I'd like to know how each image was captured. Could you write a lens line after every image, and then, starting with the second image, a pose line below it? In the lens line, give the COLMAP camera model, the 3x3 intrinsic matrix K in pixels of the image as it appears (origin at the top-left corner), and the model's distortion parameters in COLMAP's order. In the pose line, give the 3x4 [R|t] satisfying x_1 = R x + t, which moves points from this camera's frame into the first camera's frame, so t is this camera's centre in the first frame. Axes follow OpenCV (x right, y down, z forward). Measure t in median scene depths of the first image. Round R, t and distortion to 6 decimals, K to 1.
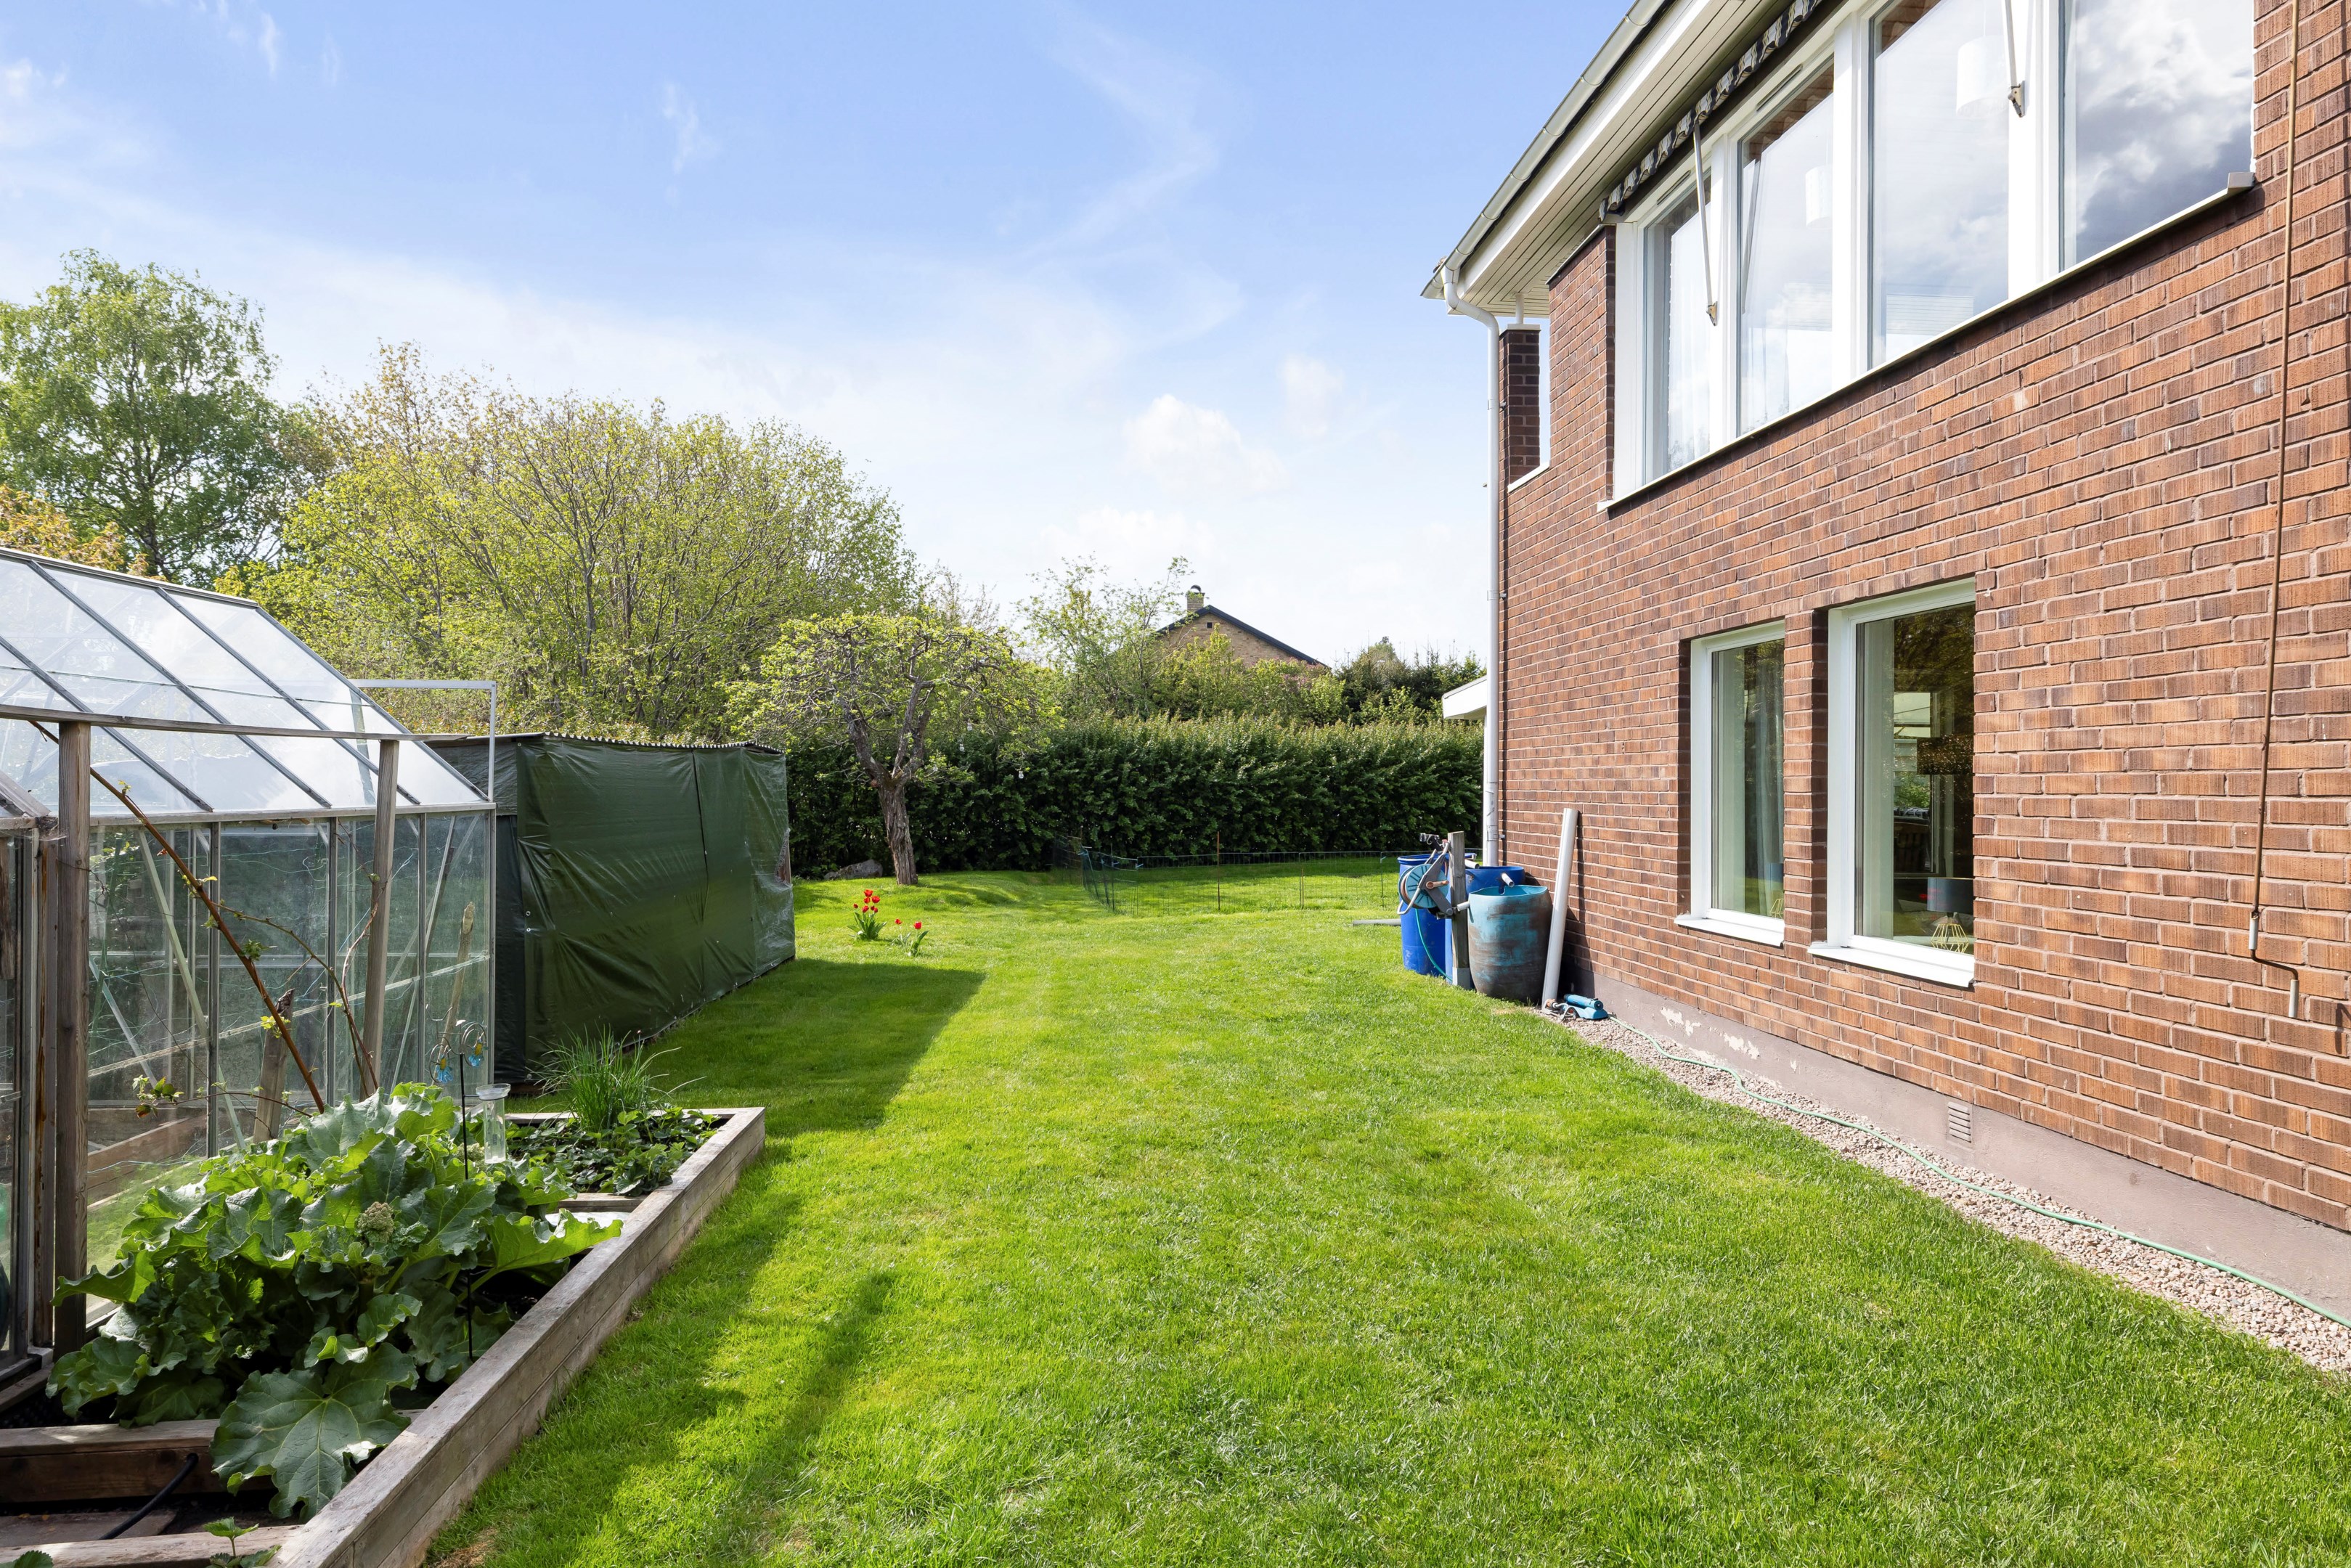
lens RADIAL K [[1444.1, 0, 1179.8], [0, 1444.1, 787.9], [0, 0, 1]] dist [-0.001572, 0.003270]
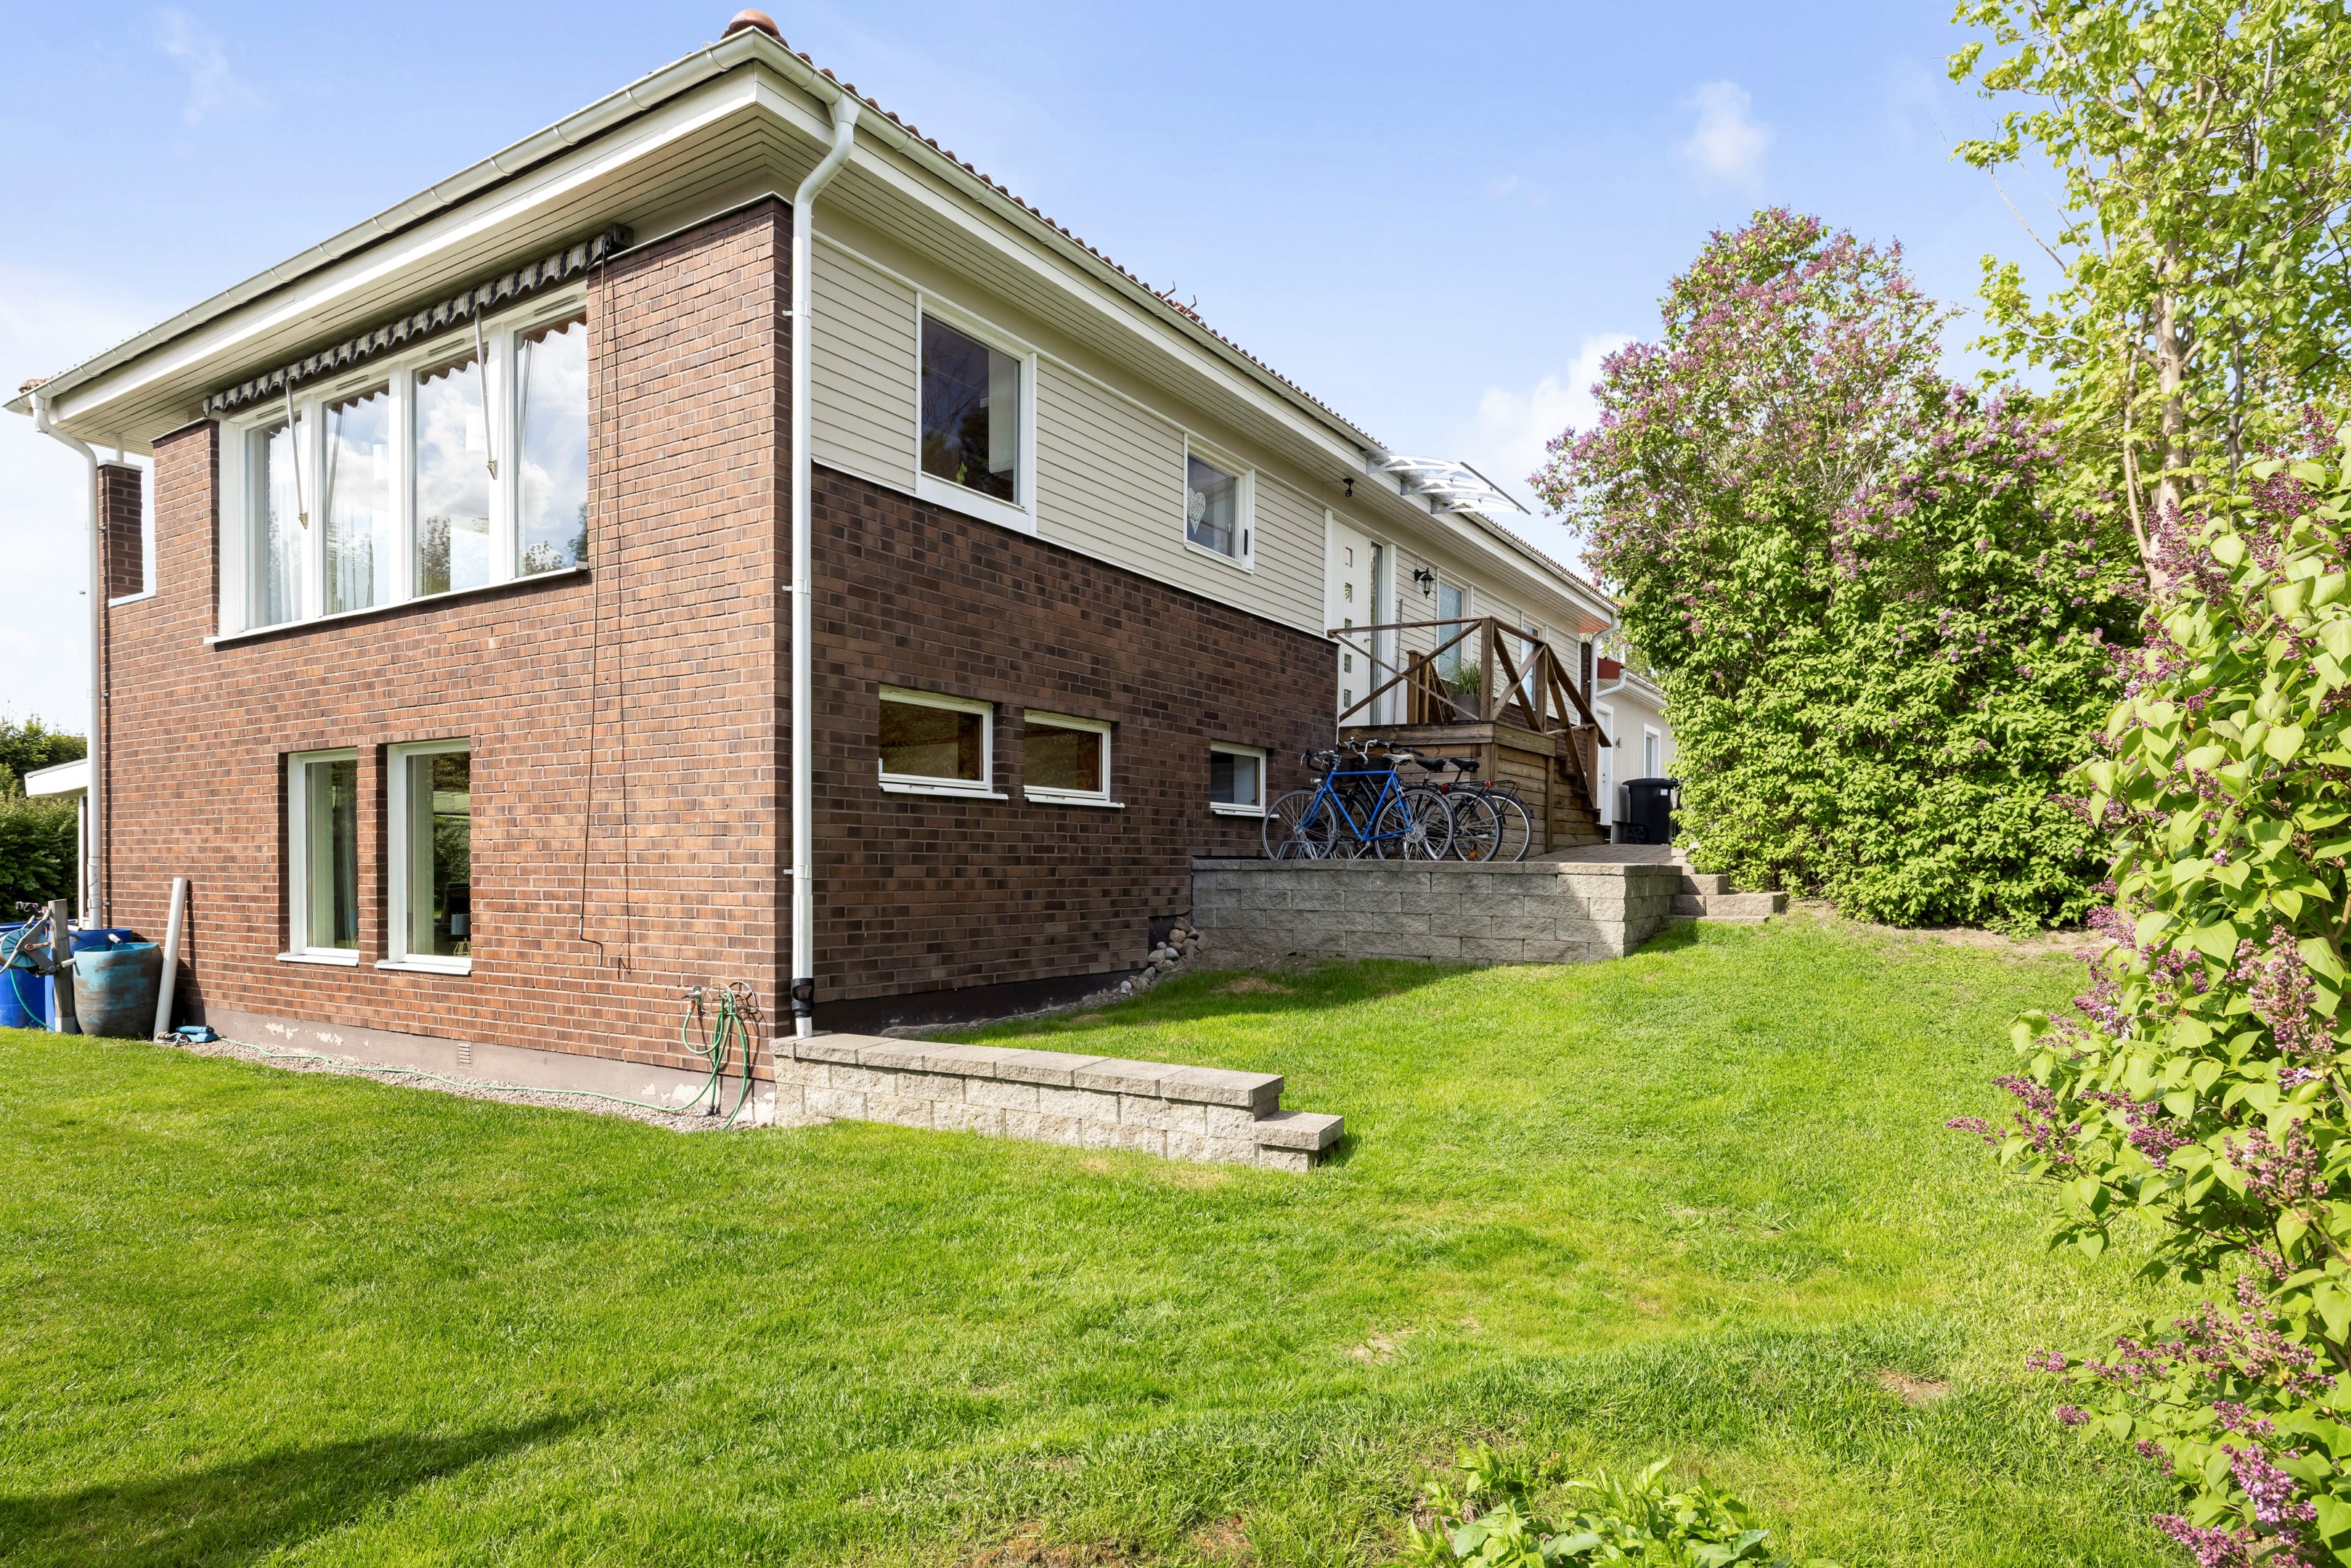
lens RADIAL K [[1318.6, 0, 1236.1], [0, 1318.6, 881.2], [0, 0, 1]] dist [-0.014039, 0.007480]
pose [[0.582669, -0.011471, 0.812629, -0.133534], [0.001847, 0.999916, 0.012790, 0.004978], [-0.812708, -0.005951, 0.582641, -0.452293]]
